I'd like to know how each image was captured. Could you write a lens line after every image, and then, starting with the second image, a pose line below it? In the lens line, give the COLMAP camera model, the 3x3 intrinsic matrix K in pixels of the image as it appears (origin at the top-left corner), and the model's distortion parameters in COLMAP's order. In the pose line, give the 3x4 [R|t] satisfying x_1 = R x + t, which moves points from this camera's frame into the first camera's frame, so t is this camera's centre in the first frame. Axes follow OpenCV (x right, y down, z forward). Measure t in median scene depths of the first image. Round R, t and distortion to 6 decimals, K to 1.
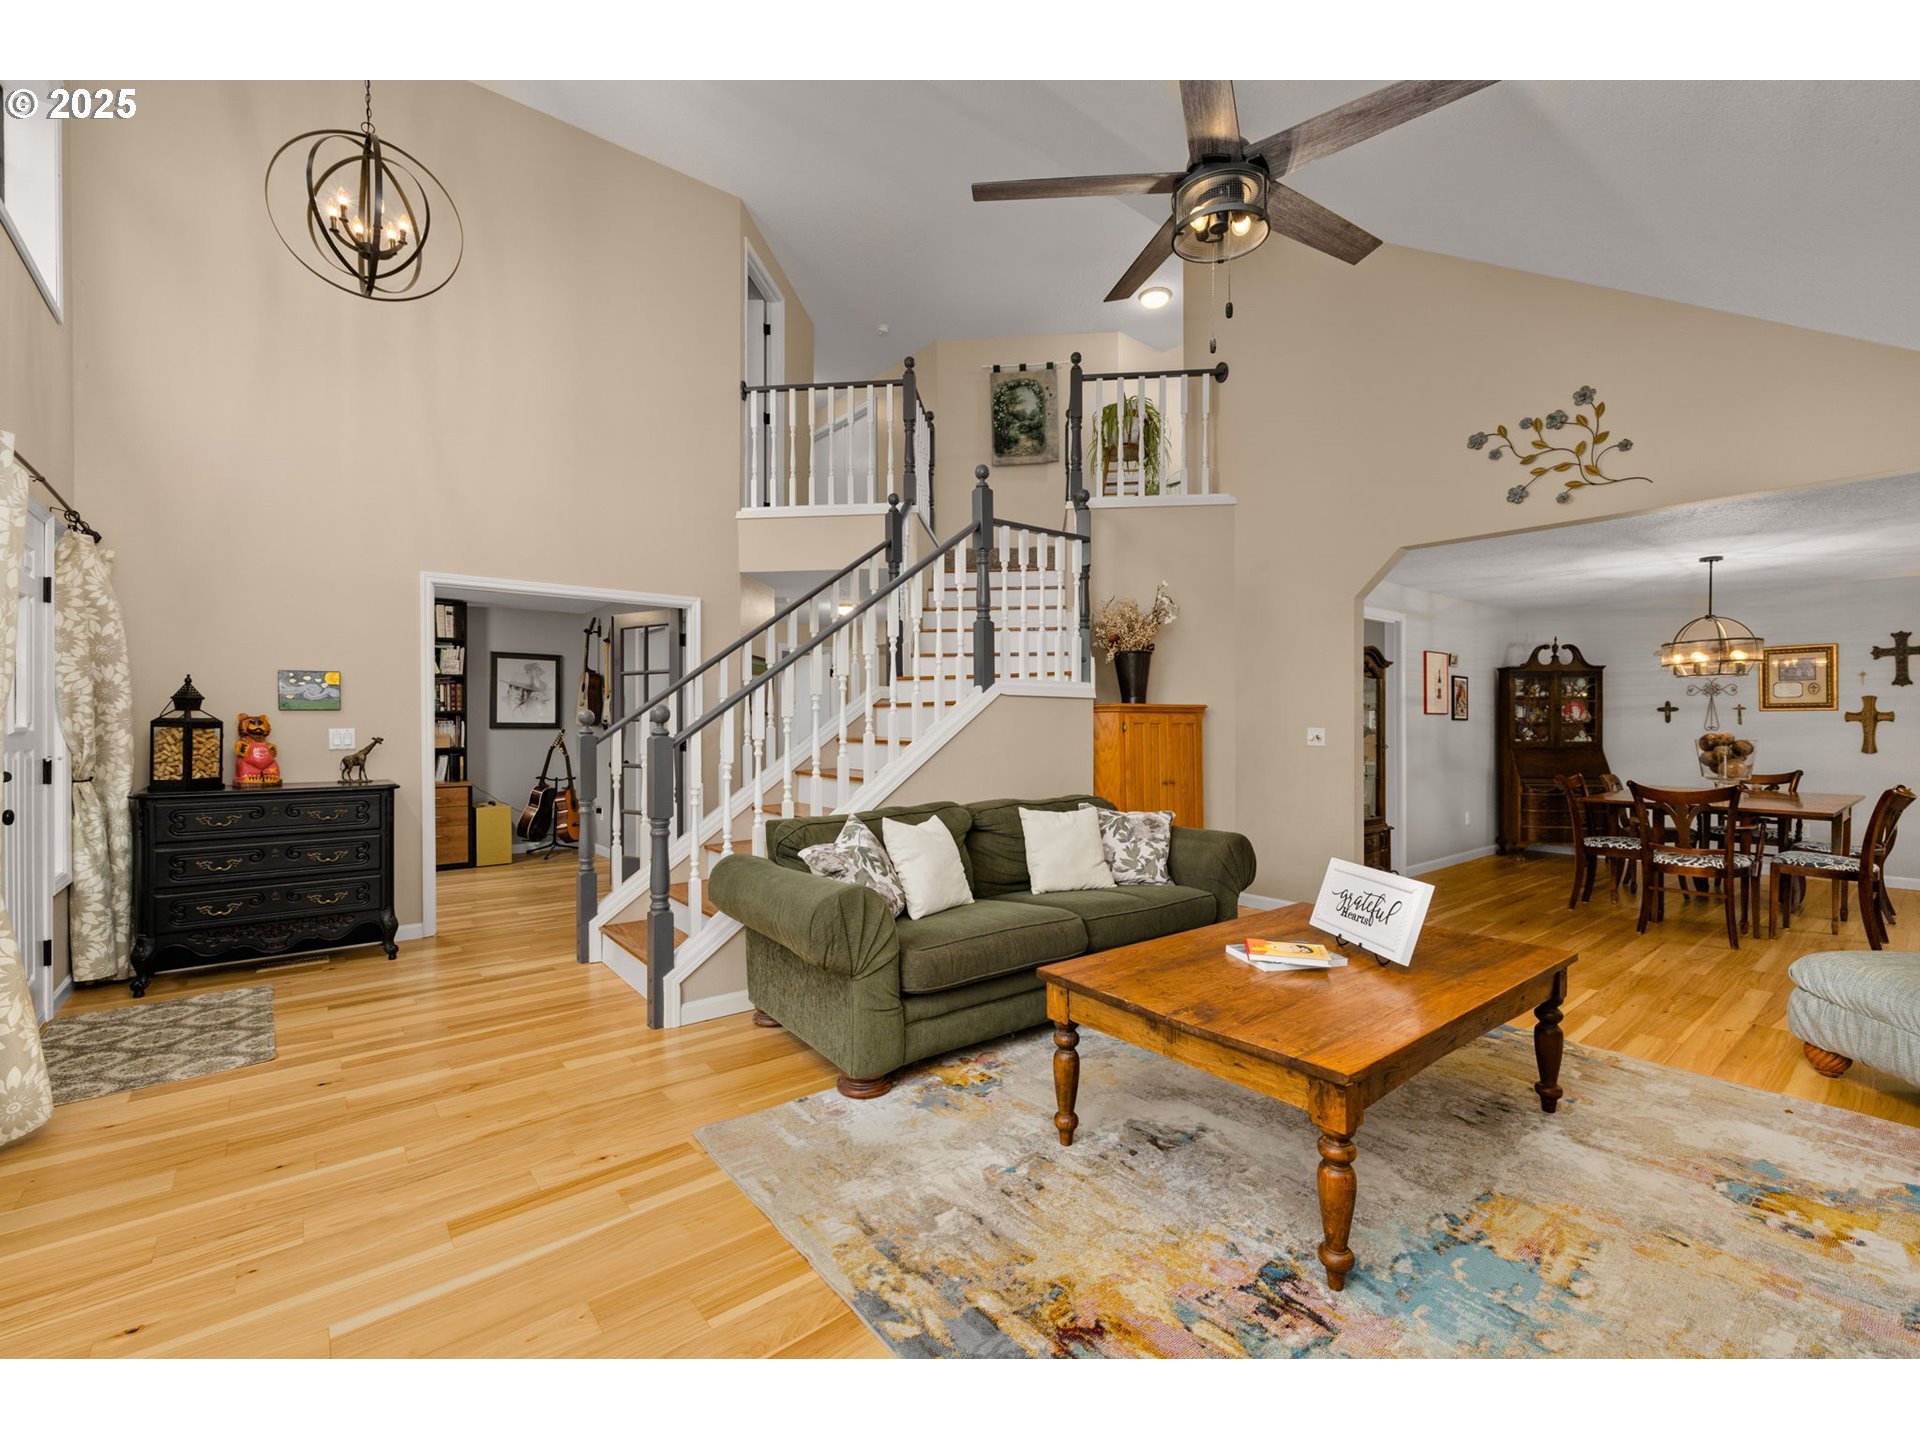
lens RADIAL K [[828.2, 0, 960.6], [0, 828.2, 722.0], [0, 0, 1]] dist [0.001596, 0.000209]
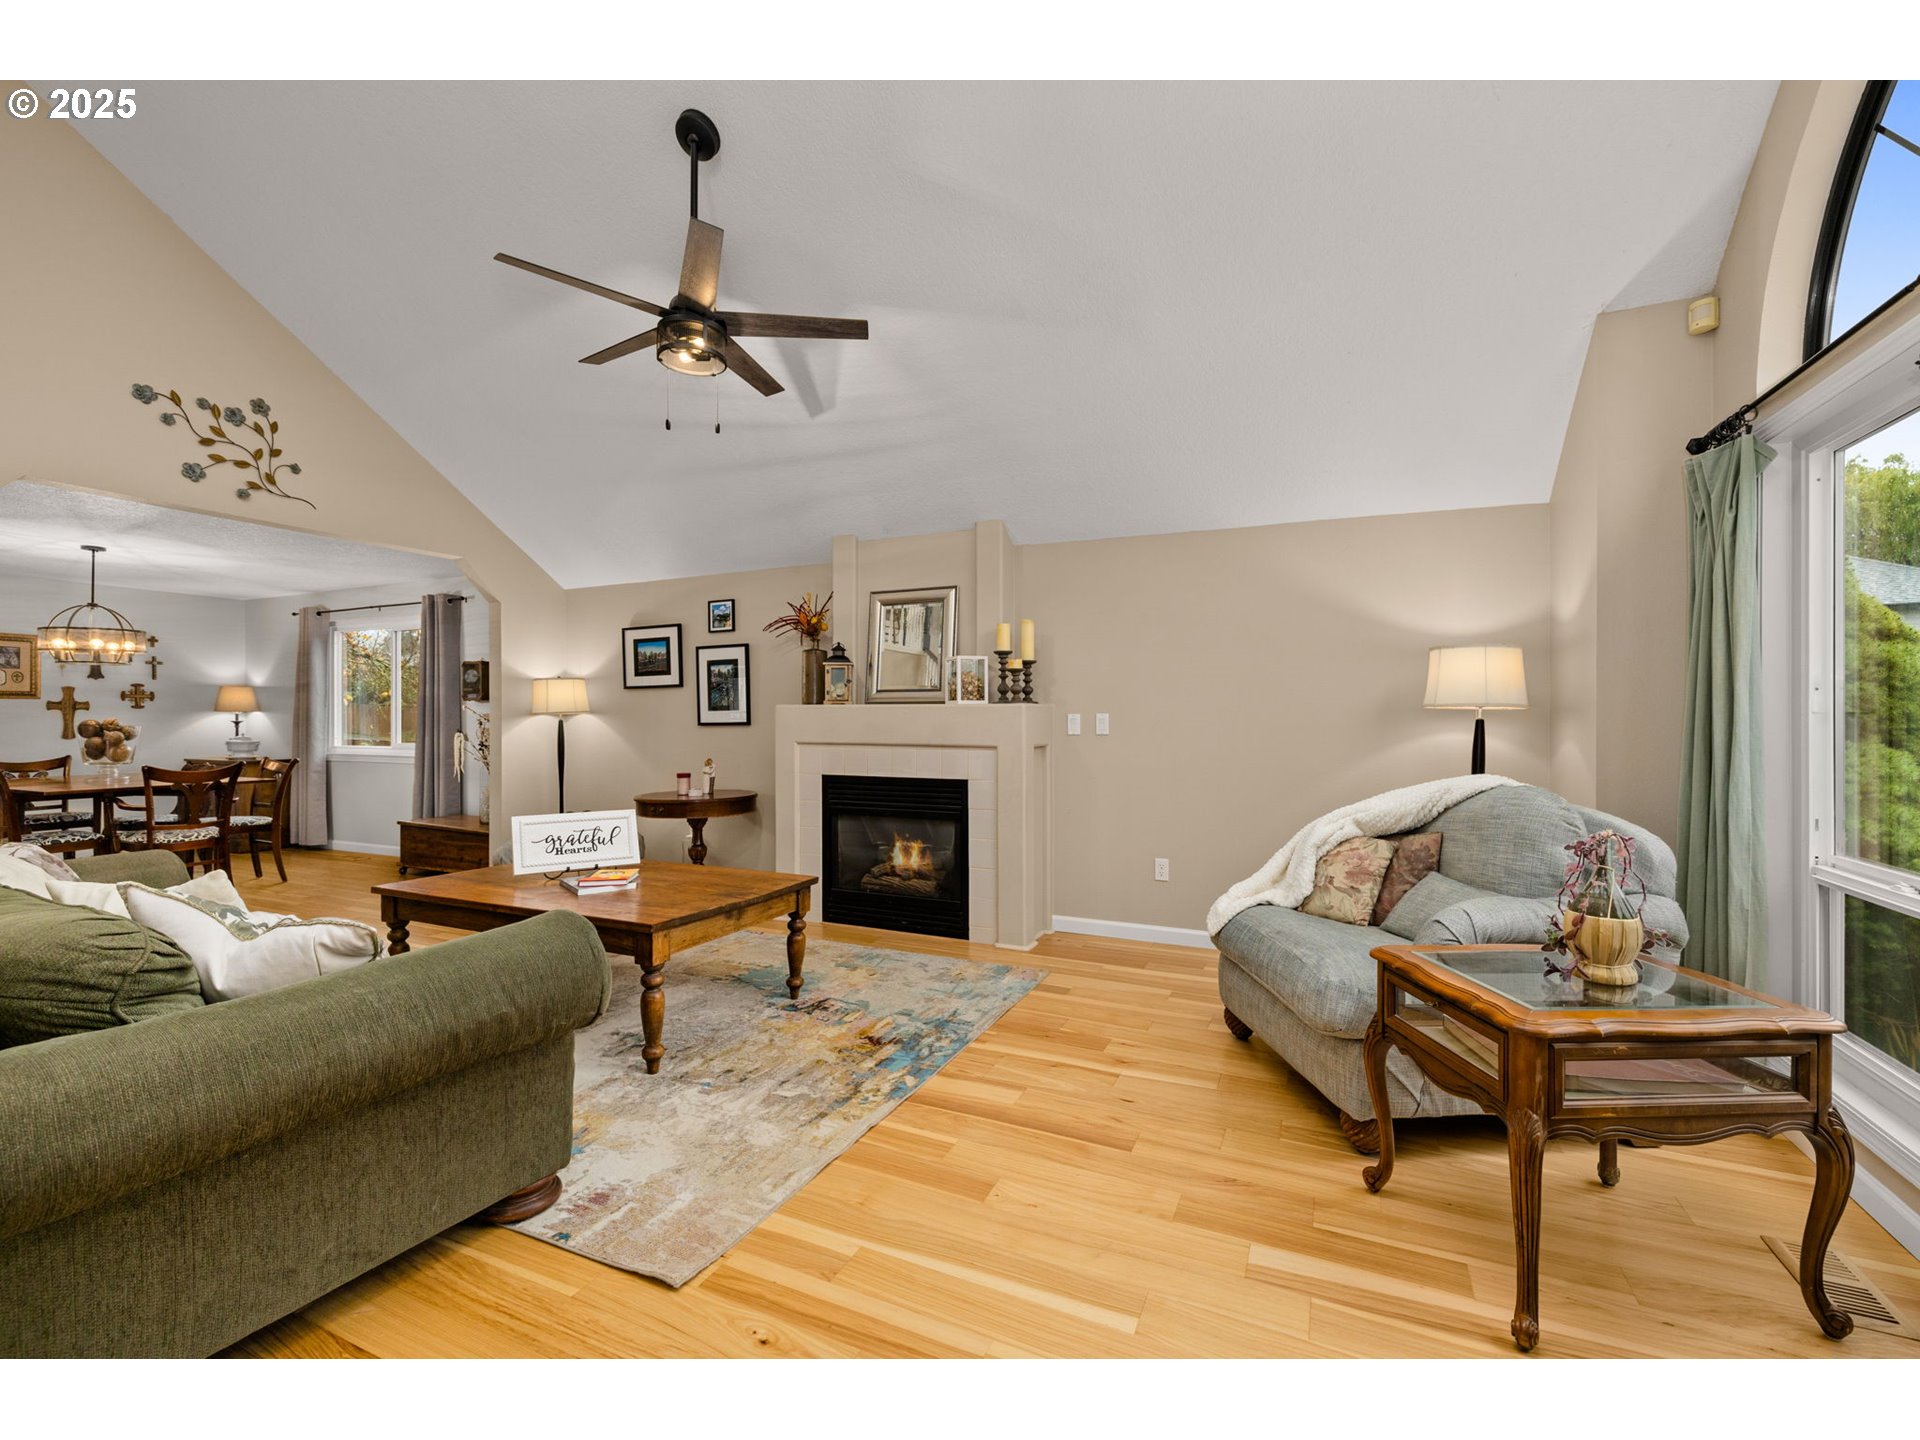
lens RADIAL K [[828.2, 0, 955.1], [0, 828.2, 716.6], [0, 0, 1]] dist [0.001596, 0.000209]
pose [[-0.438421, 0.001164, 0.898769, -0.575270], [-0.000969, 0.999998, -0.001768, 0.012798], [-0.898769, -0.001646, -0.438419, 0.604295]]
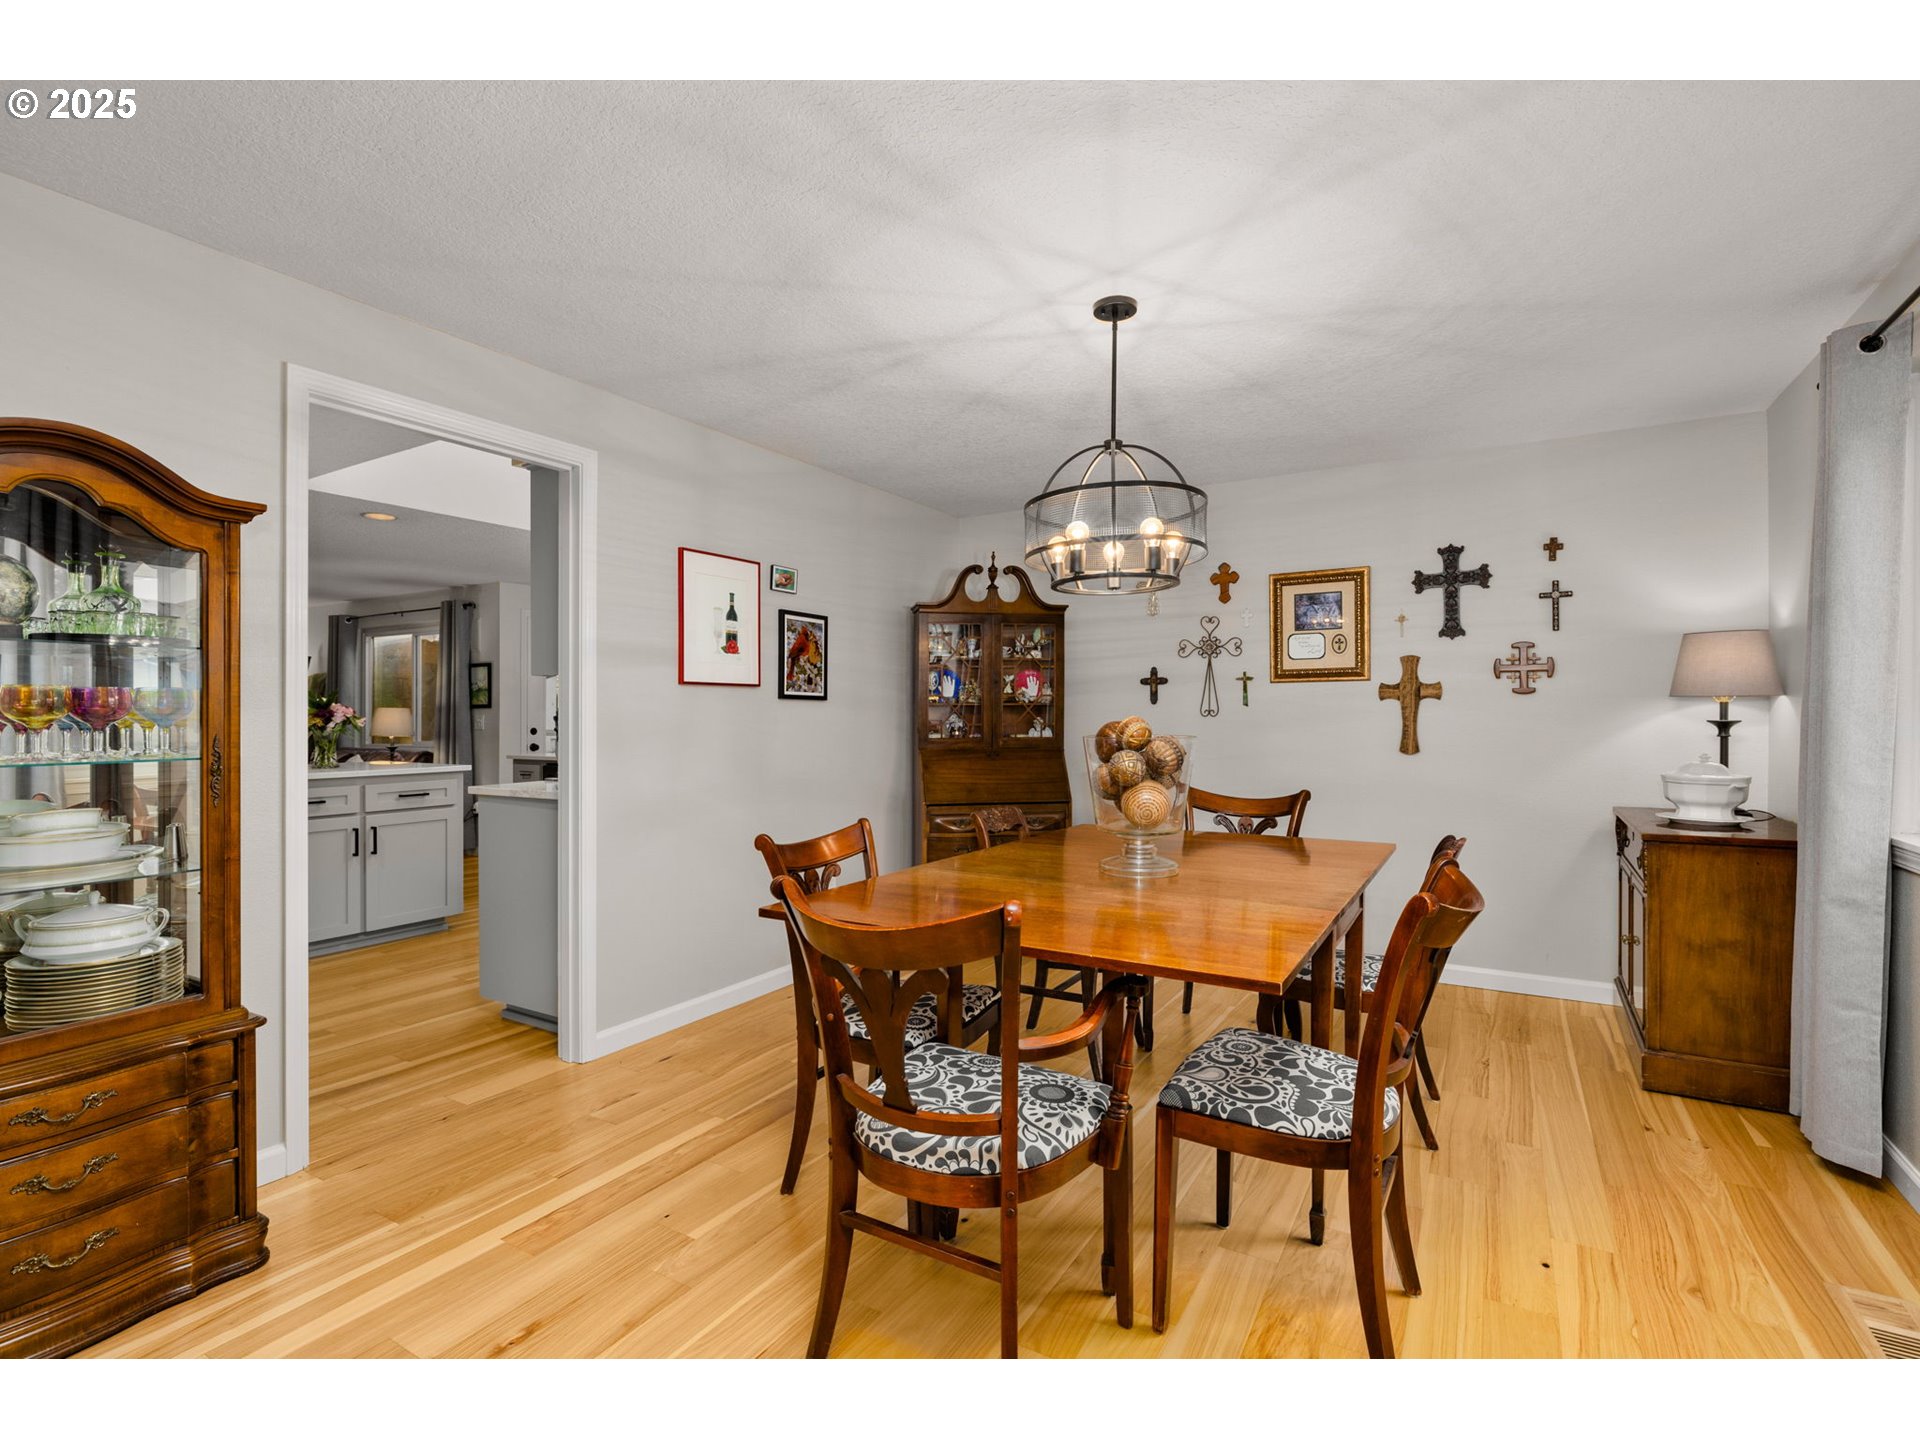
lens RADIAL K [[917.6, 0, 959.2], [0, 917.6, 724.6], [0, 0, 1]] dist [-0.004408, -0.000223]
pose [[0.938069, -0.007218, 0.346373, 0.810175], [0.003393, 0.999926, 0.011647, 0.012055], [-0.346432, -0.009751, 0.938025, 0.712605]]
